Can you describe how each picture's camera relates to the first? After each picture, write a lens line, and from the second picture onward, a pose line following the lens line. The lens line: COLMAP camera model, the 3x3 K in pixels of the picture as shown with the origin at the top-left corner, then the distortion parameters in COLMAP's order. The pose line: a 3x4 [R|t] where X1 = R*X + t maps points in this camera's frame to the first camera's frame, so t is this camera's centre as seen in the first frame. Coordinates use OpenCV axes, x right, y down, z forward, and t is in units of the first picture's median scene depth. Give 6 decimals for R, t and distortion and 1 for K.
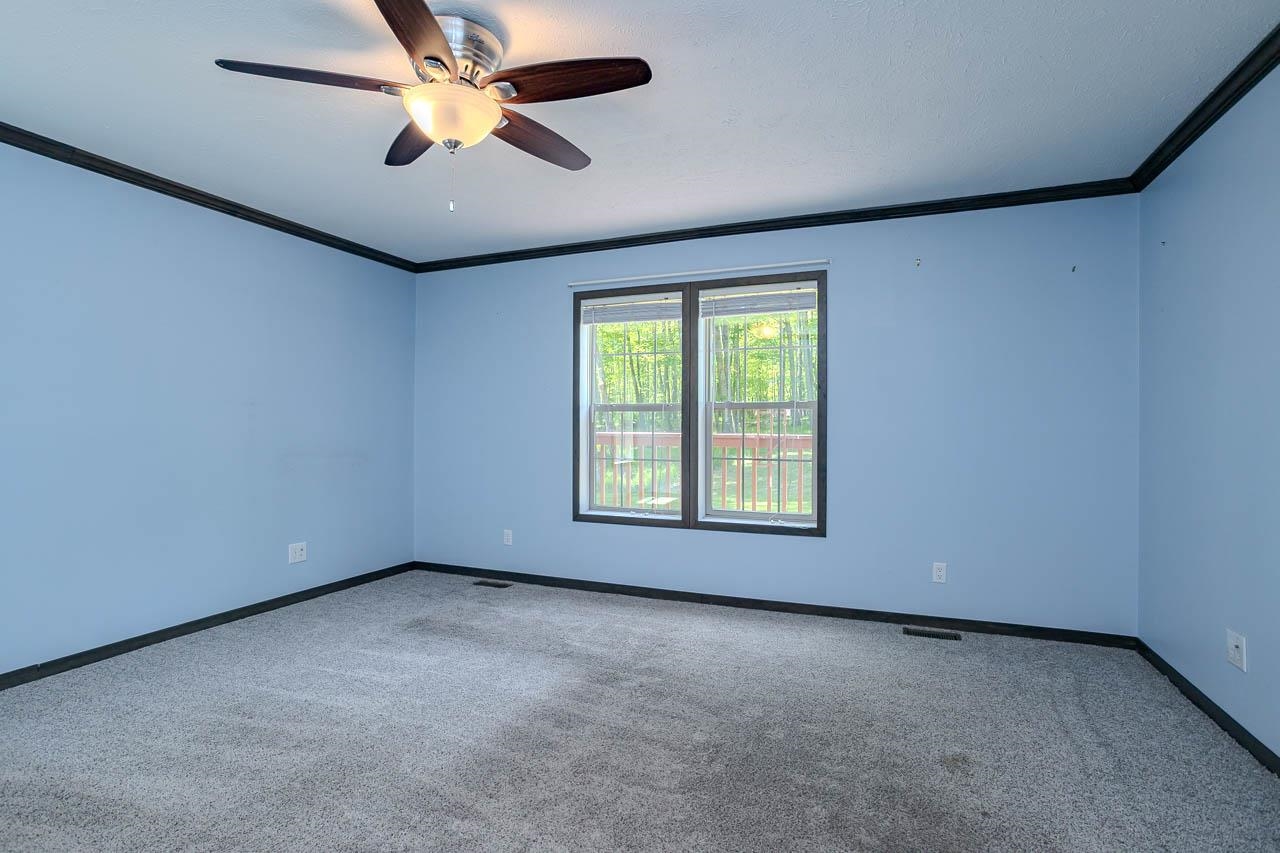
lens RADIAL K [[623.5, 0, 638.4], [0, 623.5, 422.8], [0, 0, 1]] dist [-0.042964, 0.026054]
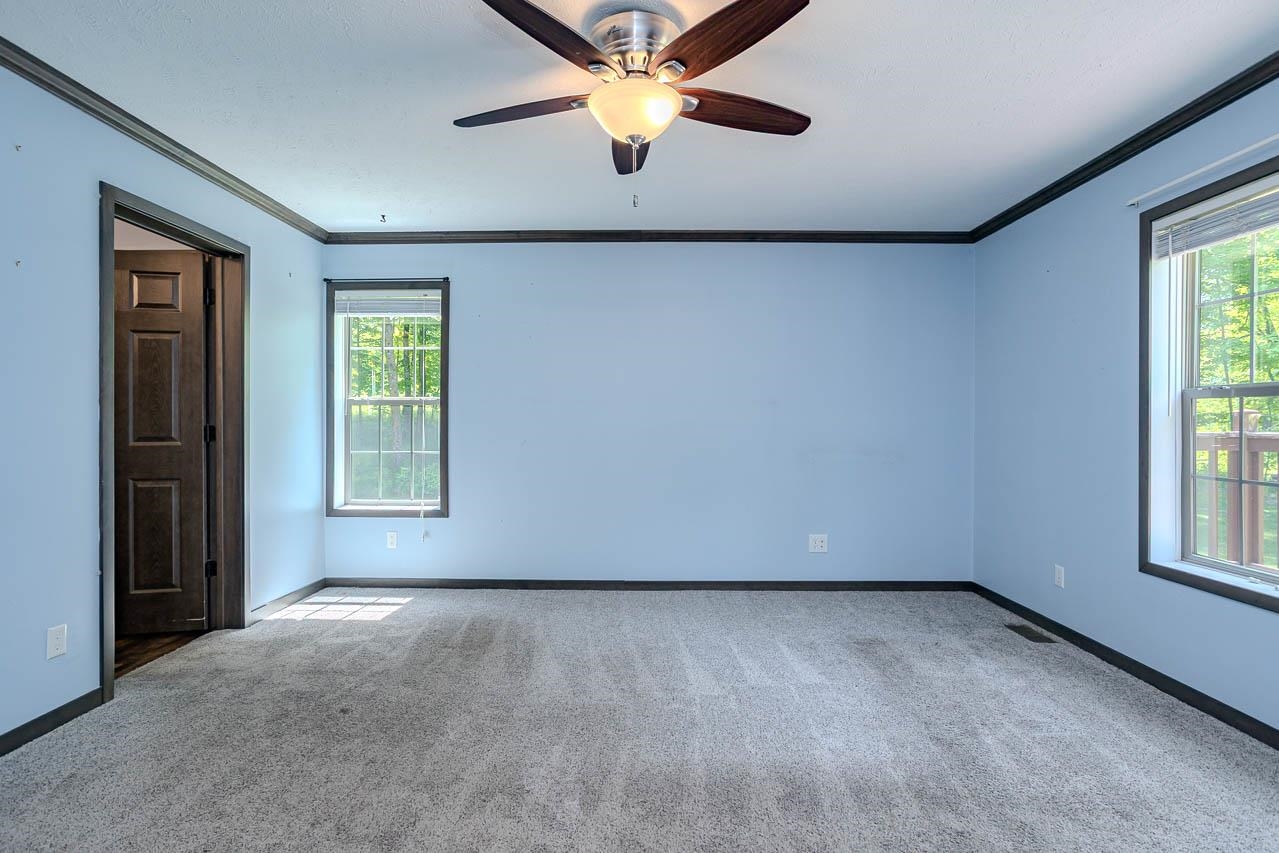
lens RADIAL K [[623.0, 0, 631.5], [0, 623.0, 420.5], [0, 0, 1]] dist [-0.042964, 0.026054]
pose [[0.360205, -0.006436, -0.932851, 0.348492], [0.009080, 0.999953, -0.003393, 0.000432], [0.932829, -0.007248, 0.360246, 0.341969]]
